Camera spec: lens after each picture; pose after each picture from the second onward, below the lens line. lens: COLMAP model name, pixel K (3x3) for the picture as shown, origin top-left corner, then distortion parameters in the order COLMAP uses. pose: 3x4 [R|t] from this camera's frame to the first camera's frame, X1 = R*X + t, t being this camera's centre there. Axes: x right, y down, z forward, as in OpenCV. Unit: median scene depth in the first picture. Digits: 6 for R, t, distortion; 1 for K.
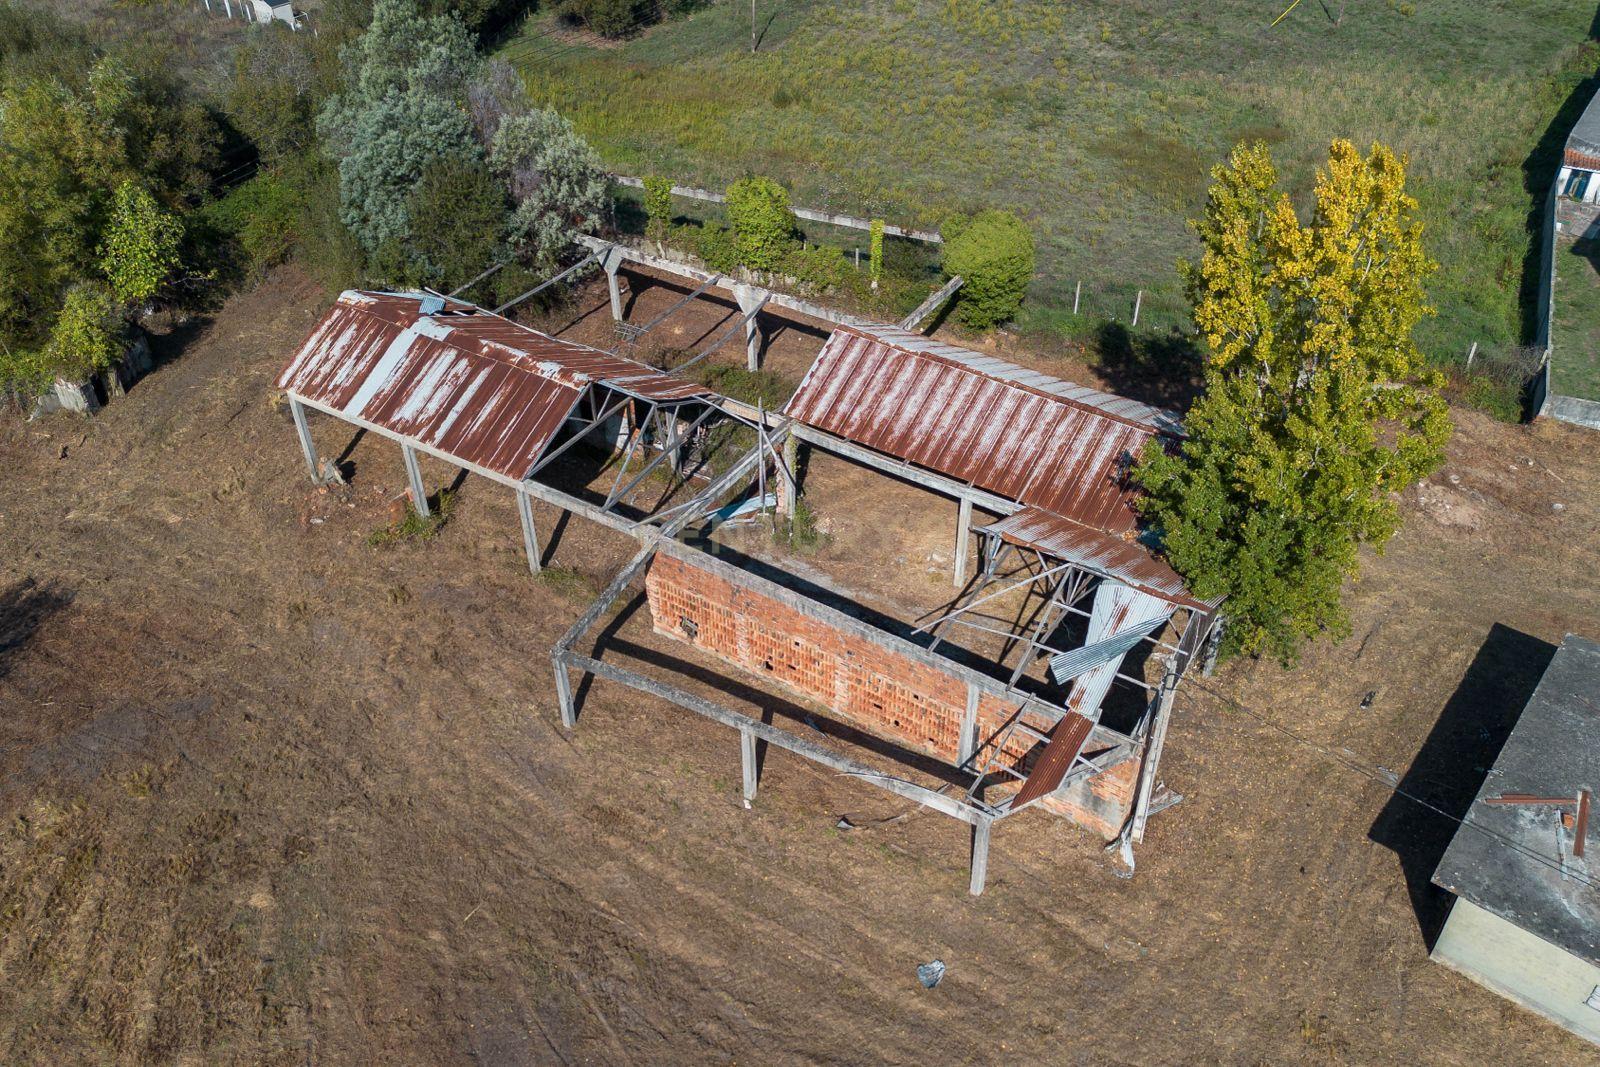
lens RADIAL K [[1332.2, 0, 804.2], [0, 1332.2, 530.1], [0, 0, 1]] dist [0.096115, -0.105714]
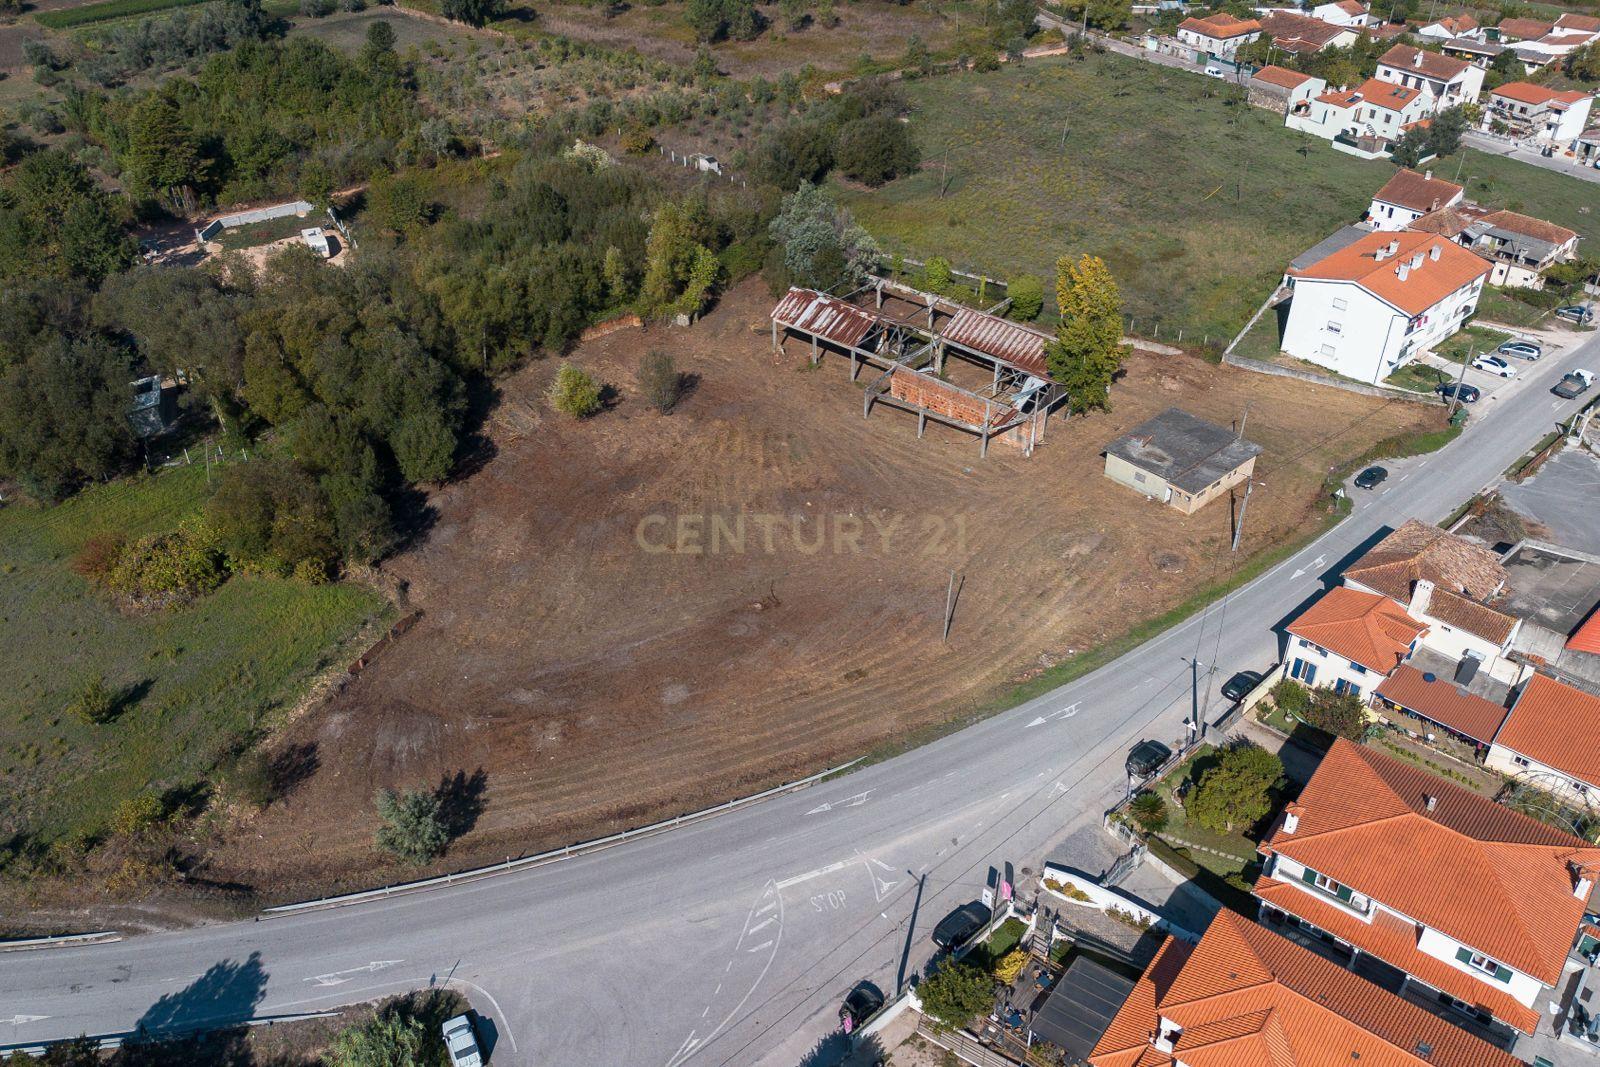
lens RADIAL K [[1332.2, 0, 799.1], [0, 1332.2, 531.9], [0, 0, 1]] dist [0.096115, -0.105714]
pose [[0.989321, 0.087566, -0.116516, 0.057592], [-0.094277, 0.994114, -0.053378, 0.527393], [0.111156, 0.063793, 0.991753, -1.919012]]
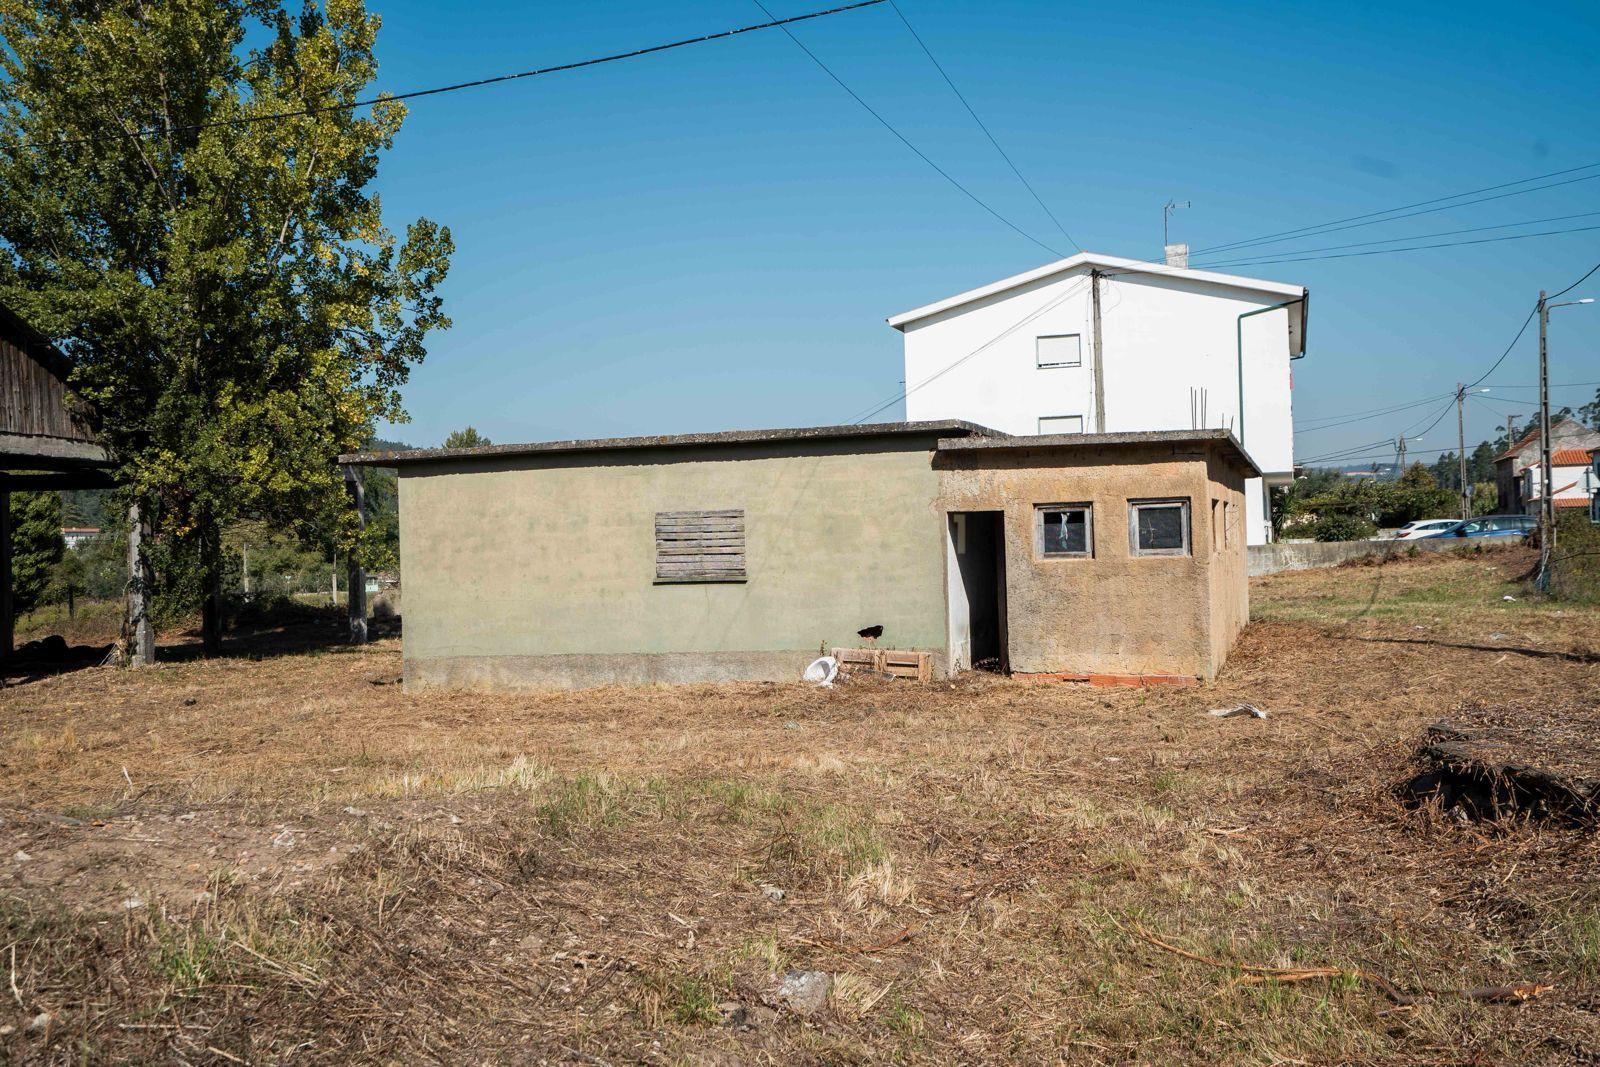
lens RADIAL K [[1538.8, 0, 798.2], [0, 1538.8, 535.4], [0, 0, 1]] dist [0.069711, 0.000000]
pose [[0.933327, -0.017004, 0.358625, 0.285035], [0.238829, 0.775224, -0.584798, 0.437723], [-0.268070, 0.631458, 0.727599, 0.392263]]
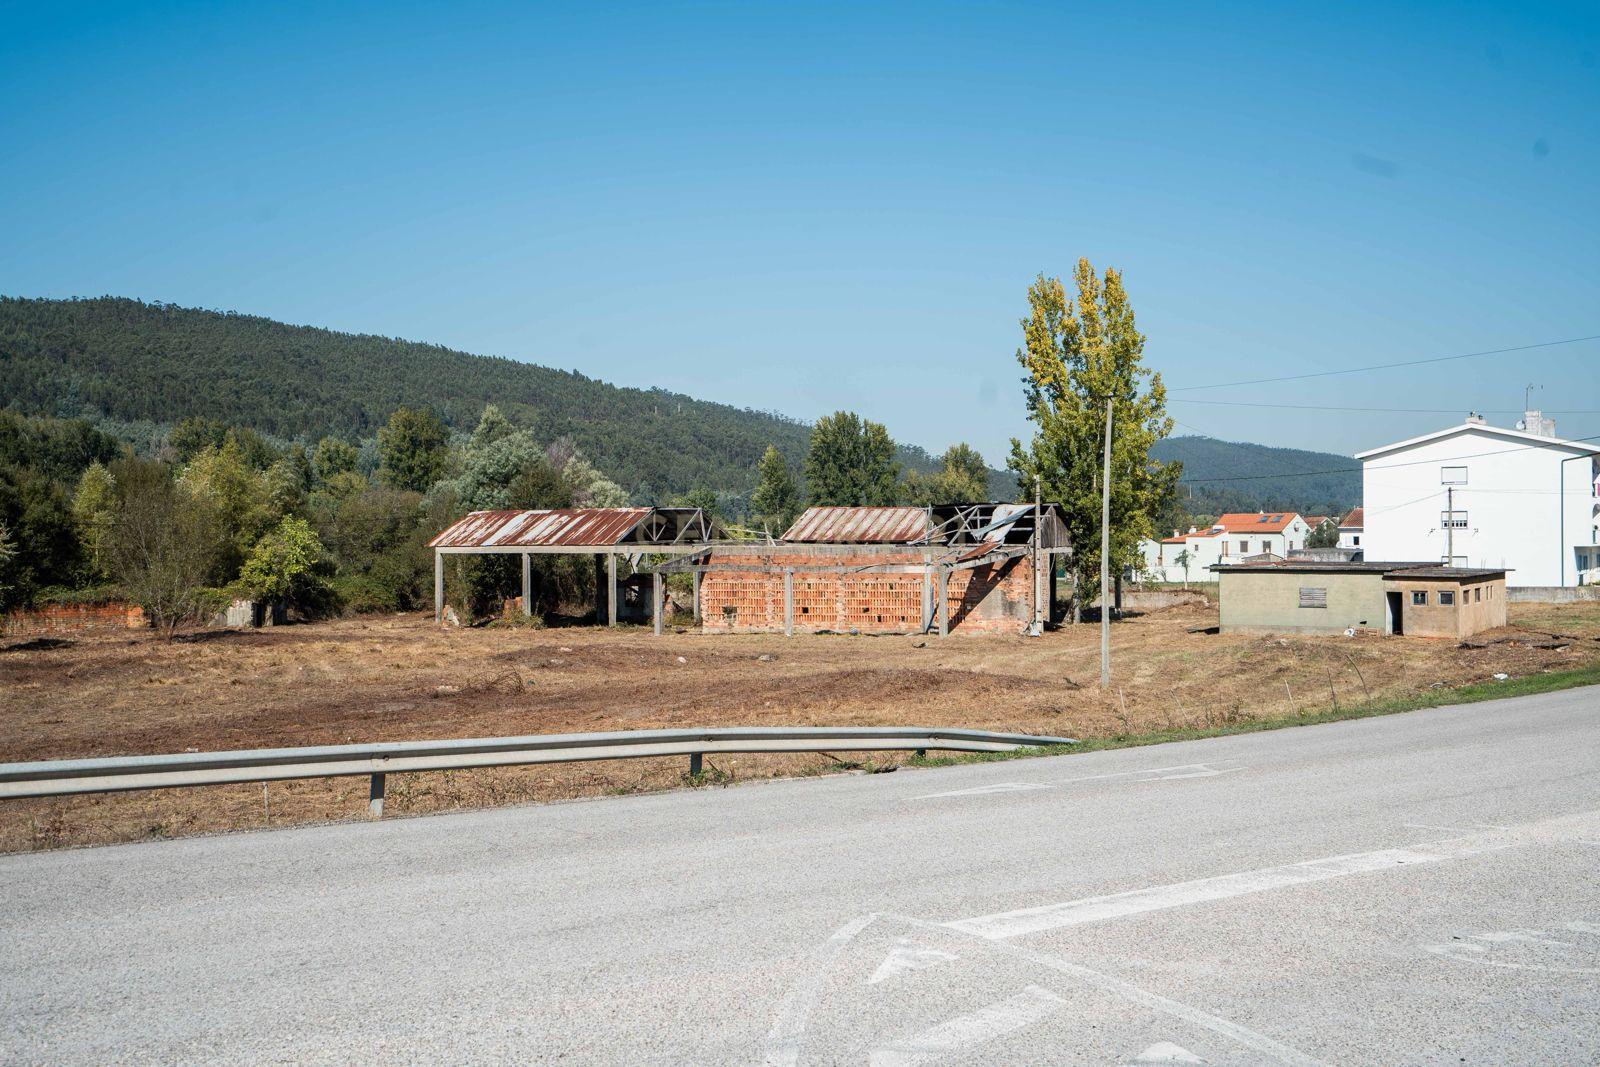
lens RADIAL K [[1538.8, 0, 799.4], [0, 1538.8, 532.6], [0, 0, 1]] dist [0.069711, 0.000000]
pose [[0.994766, 0.004157, 0.102099, -0.167573], [0.060087, 0.784372, -0.617374, 0.958658], [-0.082650, 0.620277, 0.780016, -0.350658]]
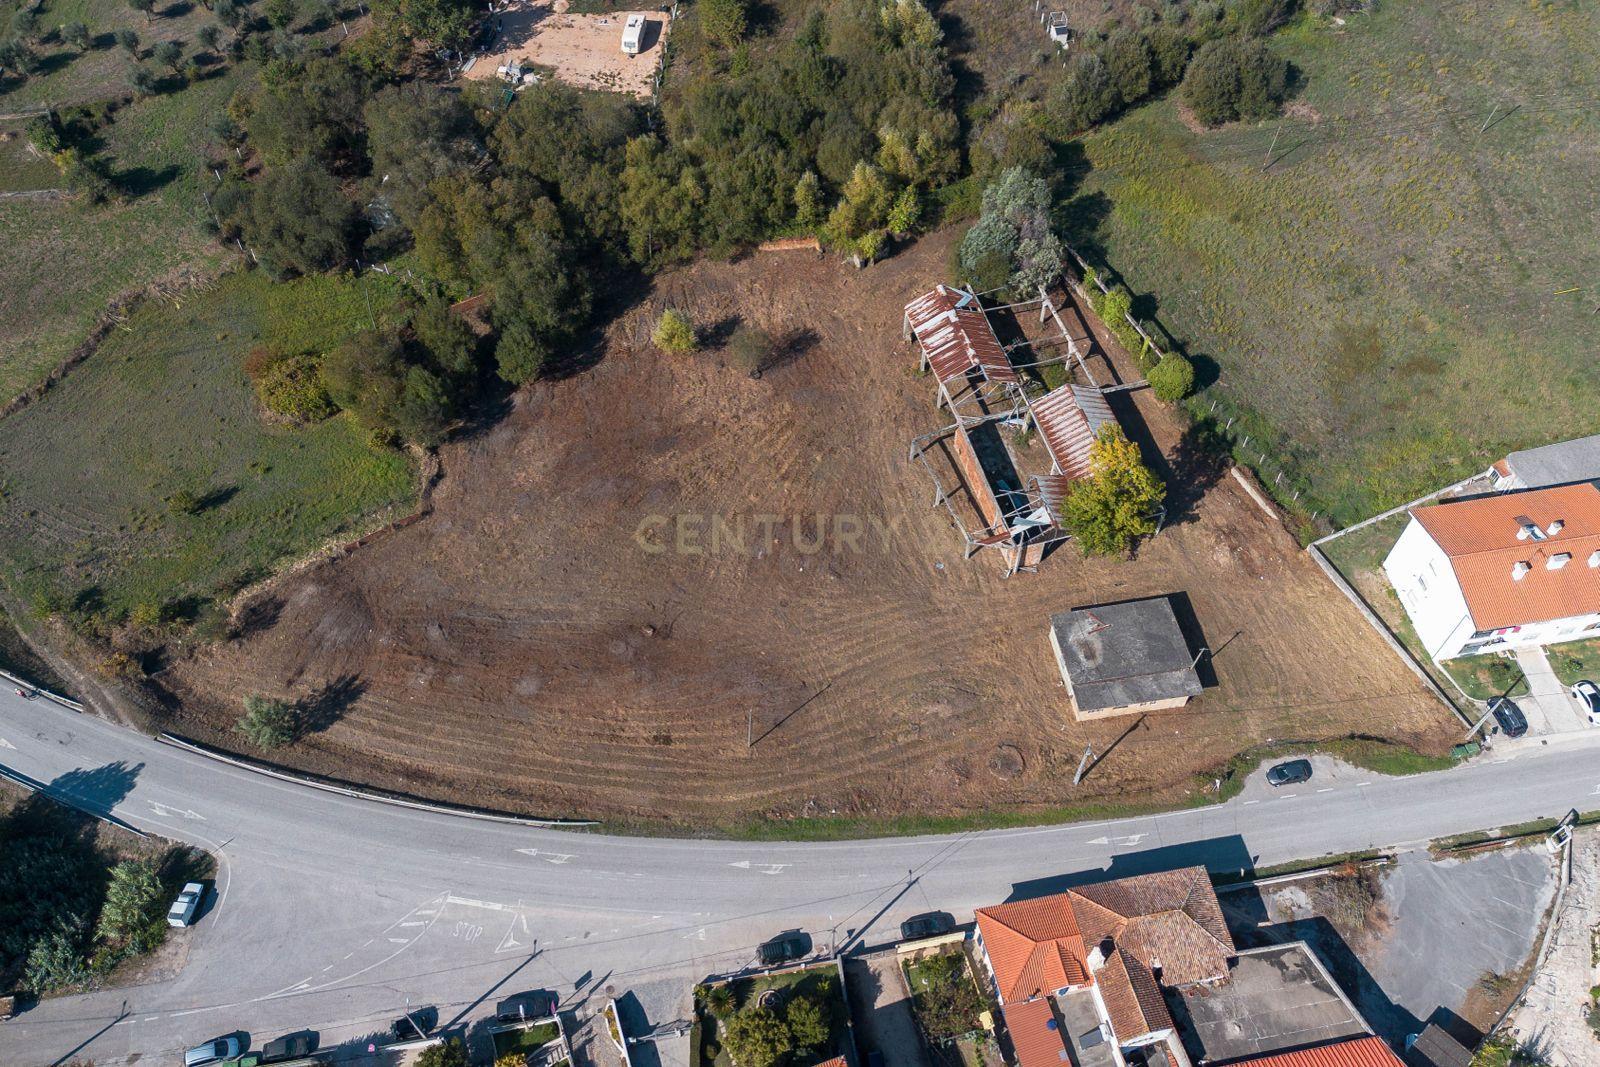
lens RADIAL K [[1332.2, 0, 790.4], [0, 1332.2, 533.4], [0, 0, 1]] dist [0.096115, -0.105714]
pose [[0.749407, 0.543376, -0.378328, 0.834898], [-0.408565, 0.829146, 0.381565, -0.738202], [0.521022, -0.131376, 0.843372, -1.739904]]
